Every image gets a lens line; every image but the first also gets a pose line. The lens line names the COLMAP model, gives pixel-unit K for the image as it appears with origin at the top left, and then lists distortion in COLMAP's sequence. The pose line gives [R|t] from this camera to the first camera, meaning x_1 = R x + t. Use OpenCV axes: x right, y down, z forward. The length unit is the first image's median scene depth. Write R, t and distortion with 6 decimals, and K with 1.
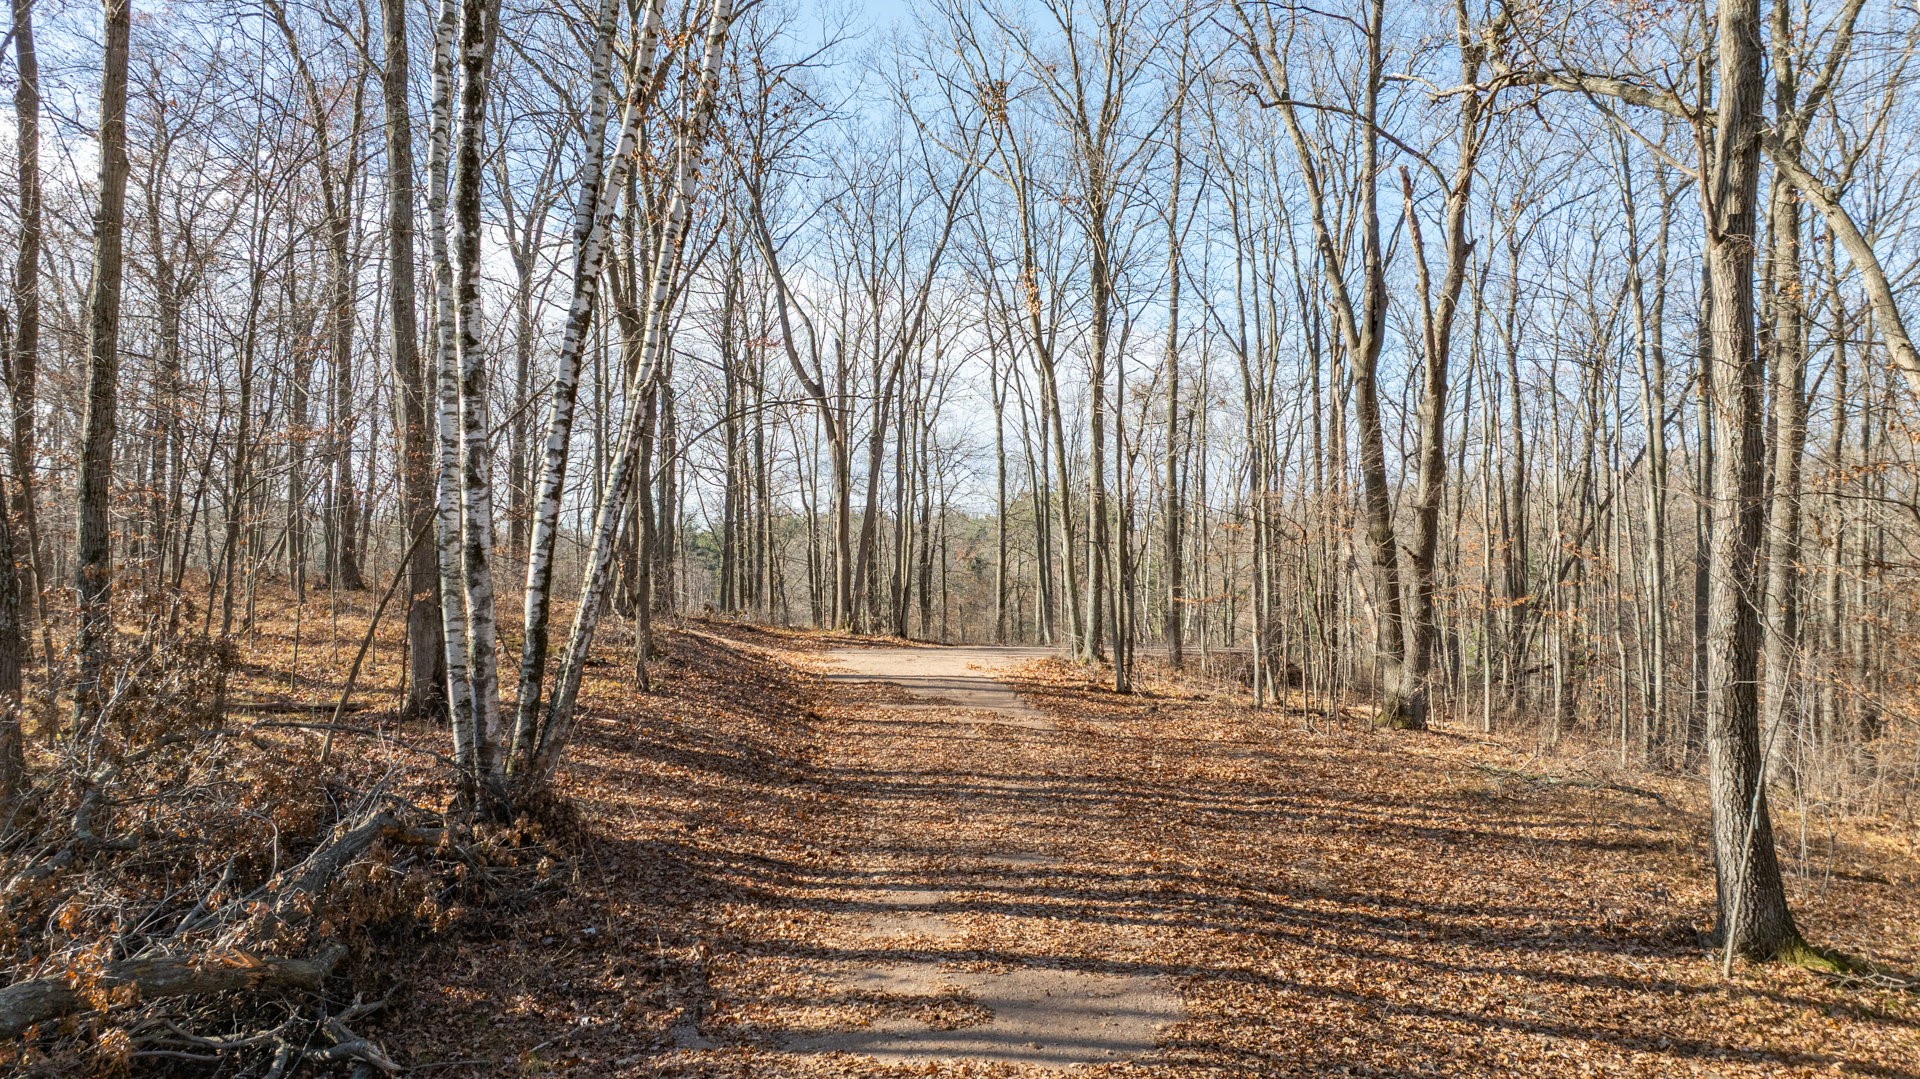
lens RADIAL K [[1377.2, 0, 961.3], [0, 1377.2, 543.4], [0, 0, 1]] dist [-0.011573, 0.008064]
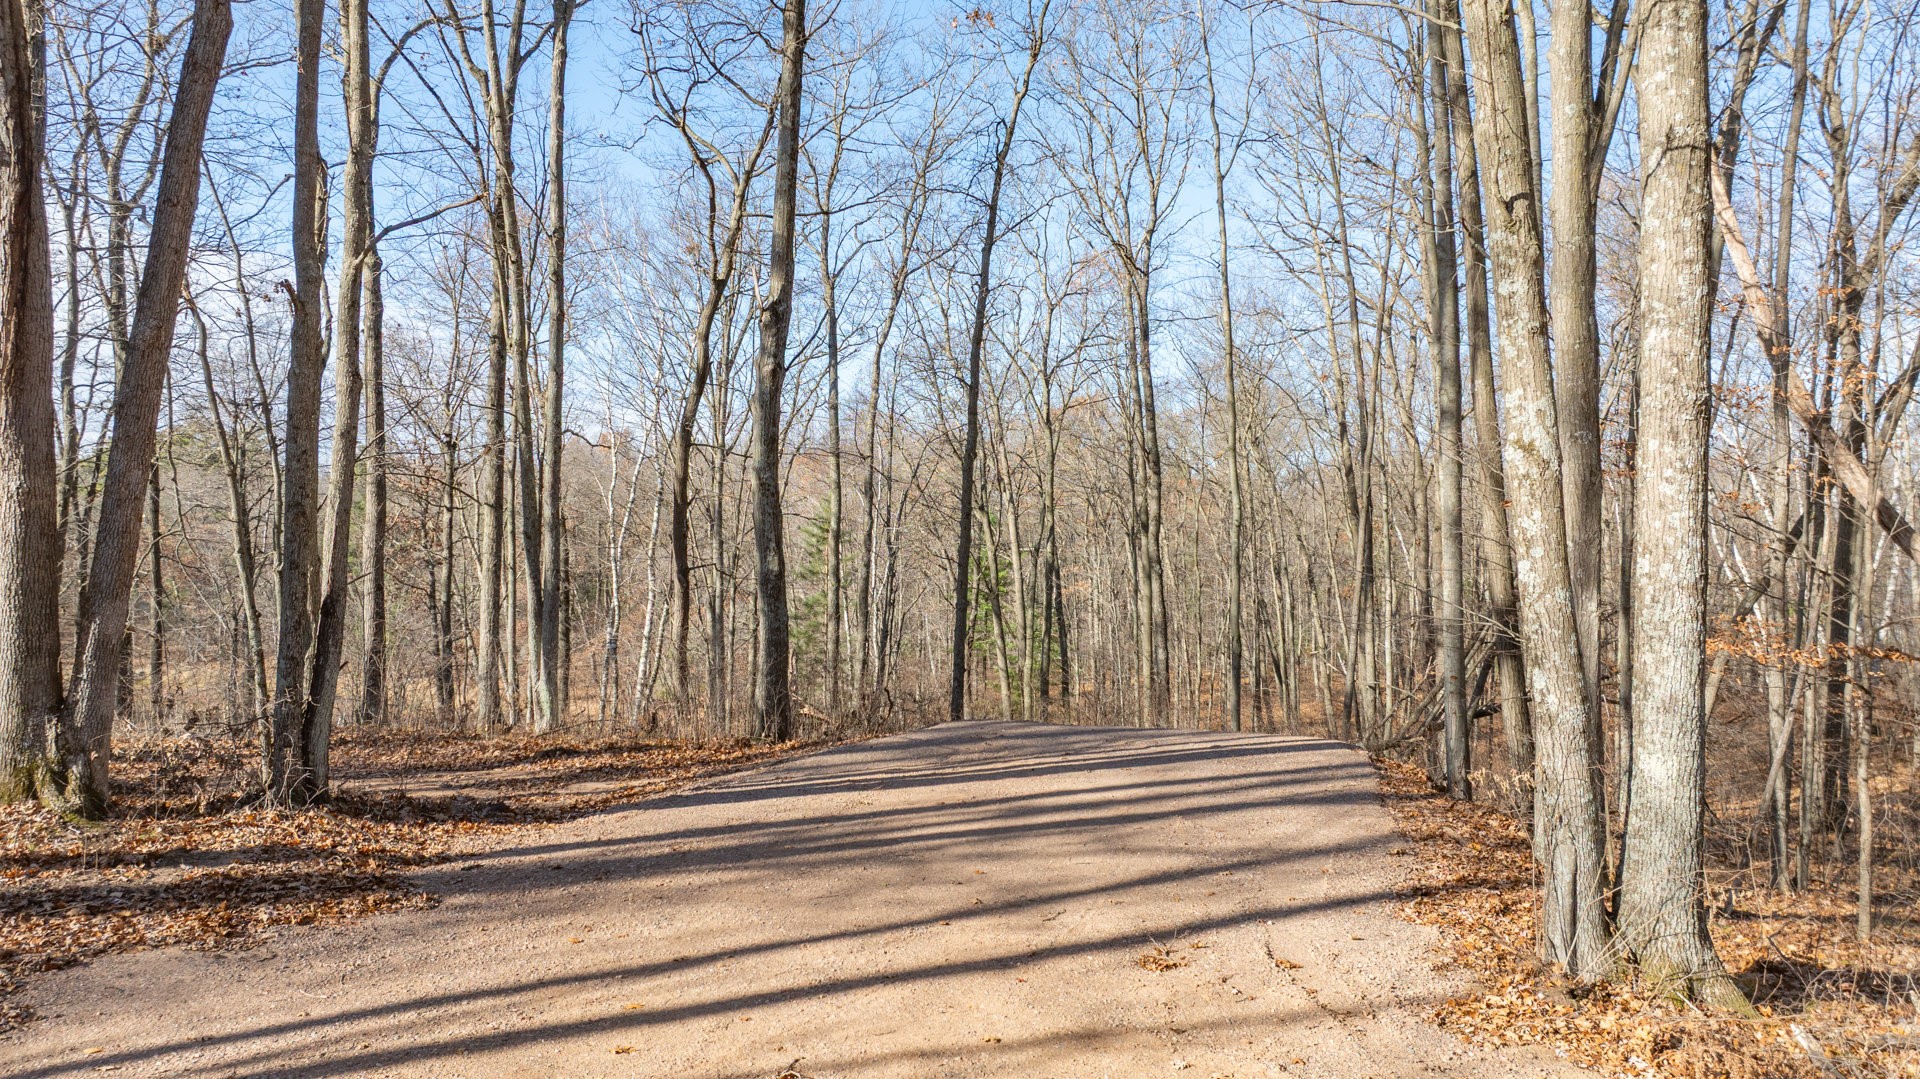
lens RADIAL K [[1377.2, 0, 976.8], [0, 1377.2, 531.6], [0, 0, 1]] dist [-0.011573, 0.008064]
pose [[0.811098, 0.001682, 0.584908, -0.071603], [-0.012644, 0.999813, 0.014658, 0.011360], [-0.584774, -0.019284, 0.810967, 0.577282]]
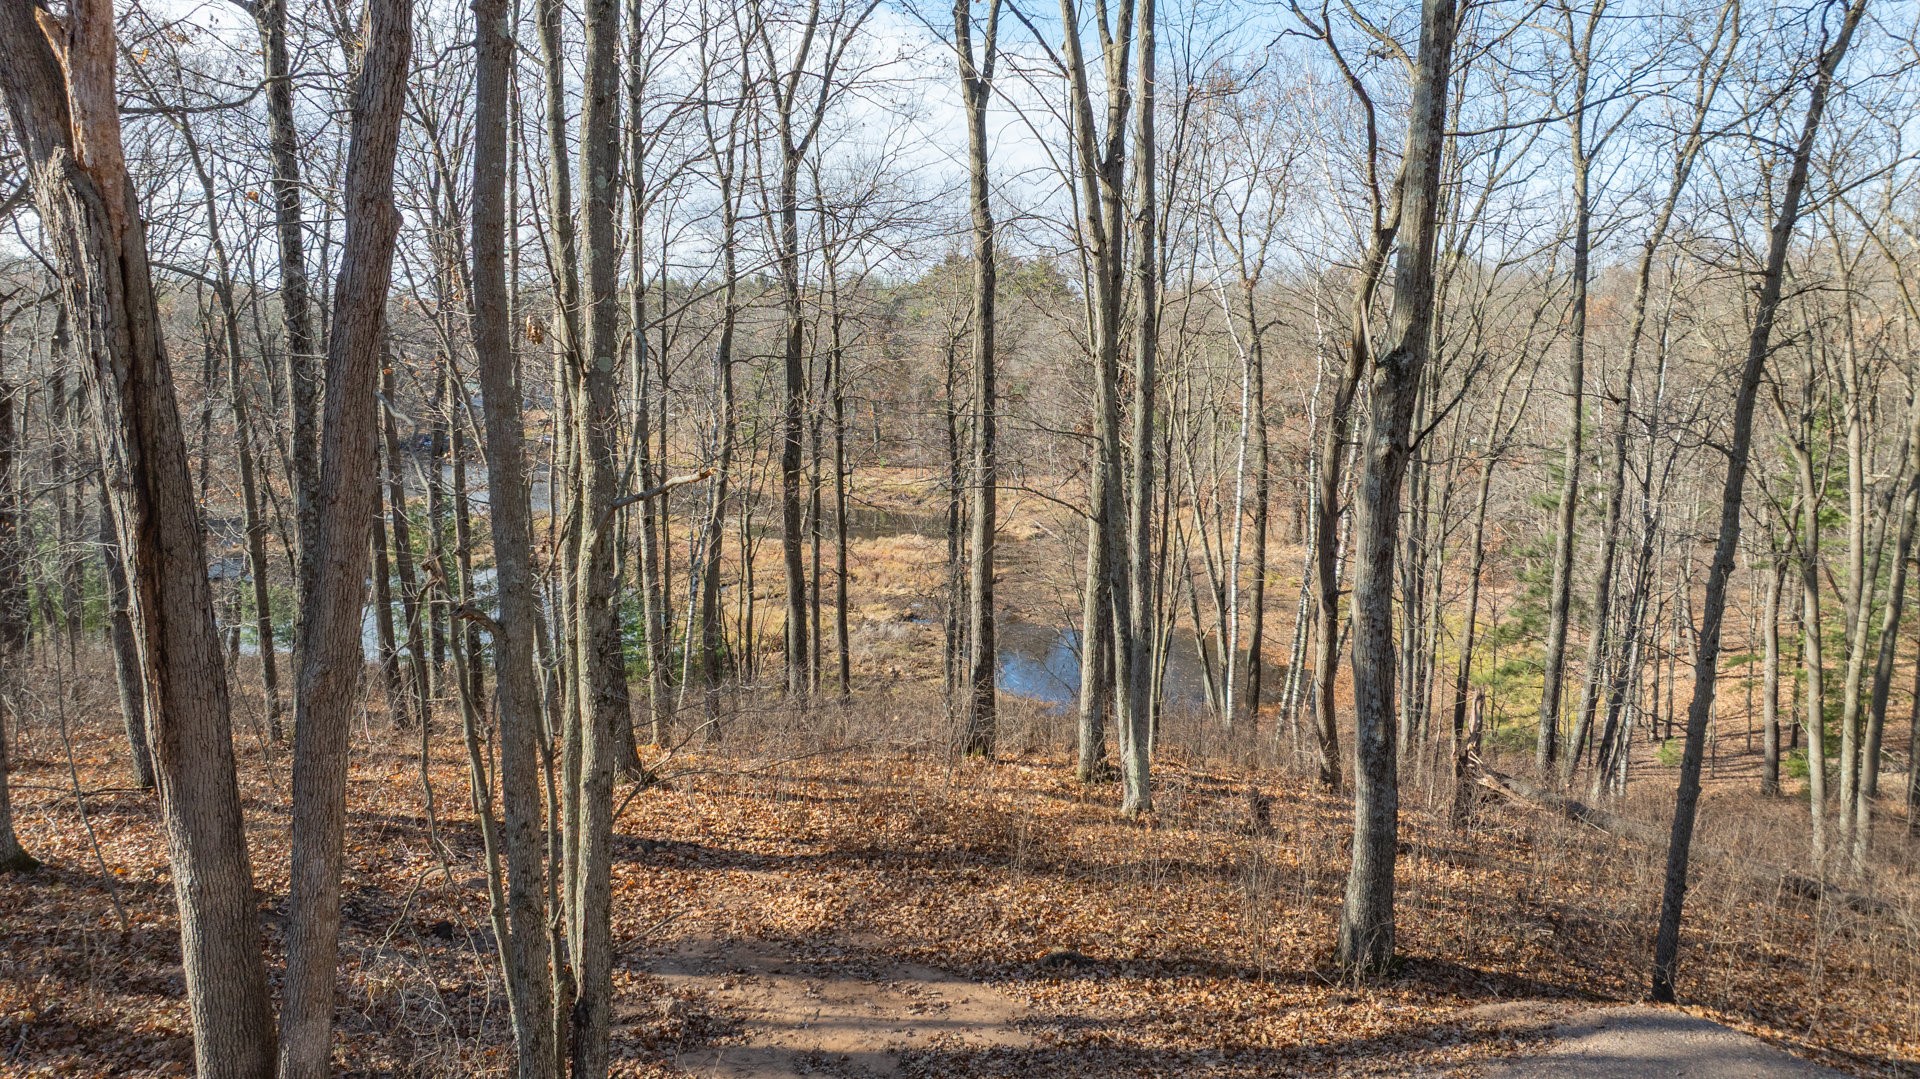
lens RADIAL K [[1377.2, 0, 957.2], [0, 1377.2, 539.7], [0, 0, 1]] dist [-0.011573, 0.008064]
pose [[0.998177, -0.010212, 0.059483, -0.001329], [-0.000114, 0.985260, 0.171061, -0.045985], [-0.060353, -0.170756, 0.983463, 0.657675]]
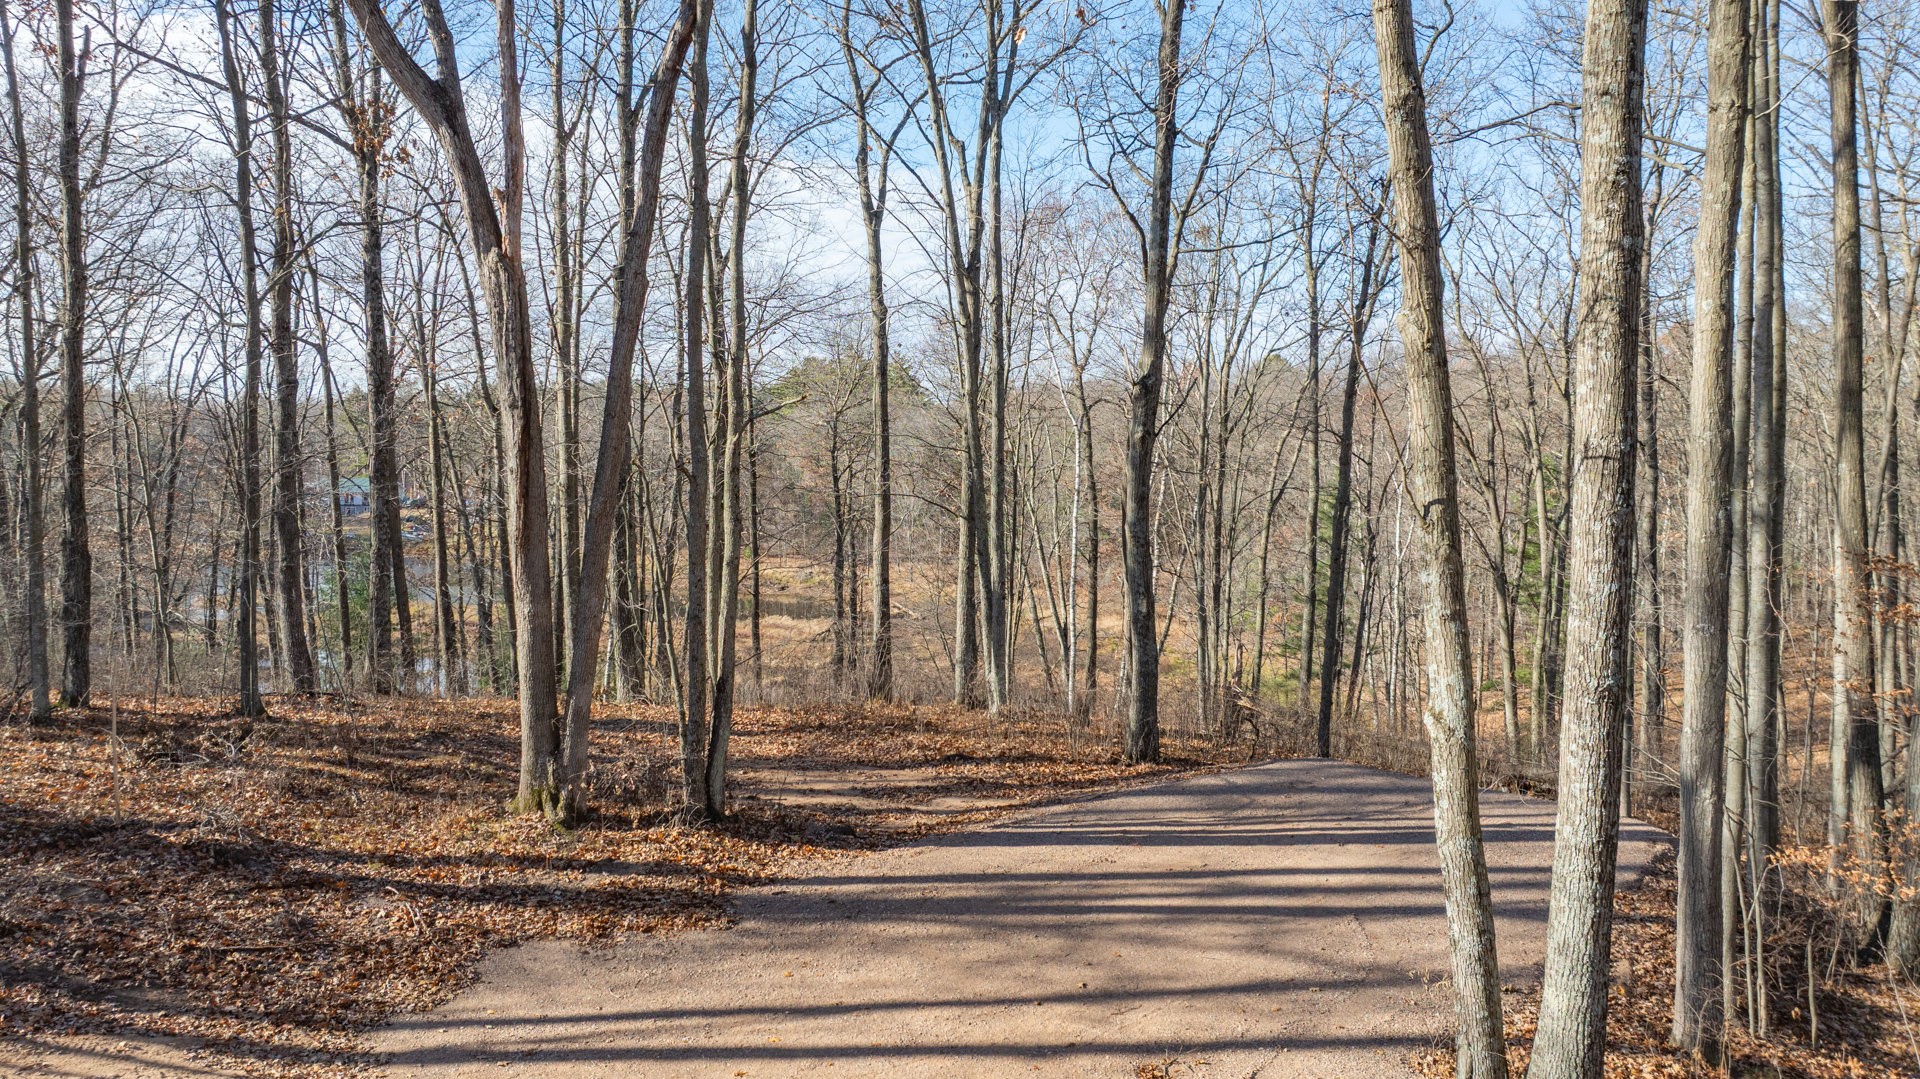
lens RADIAL K [[1377.2, 0, 959.9], [0, 1377.2, 536.6], [0, 0, 1]] dist [-0.011573, 0.008064]
pose [[0.985674, -0.013568, 0.168118, -0.030701], [-0.002172, 0.995655, 0.093093, -0.029408], [-0.168650, -0.092125, 0.981361, 0.513203]]
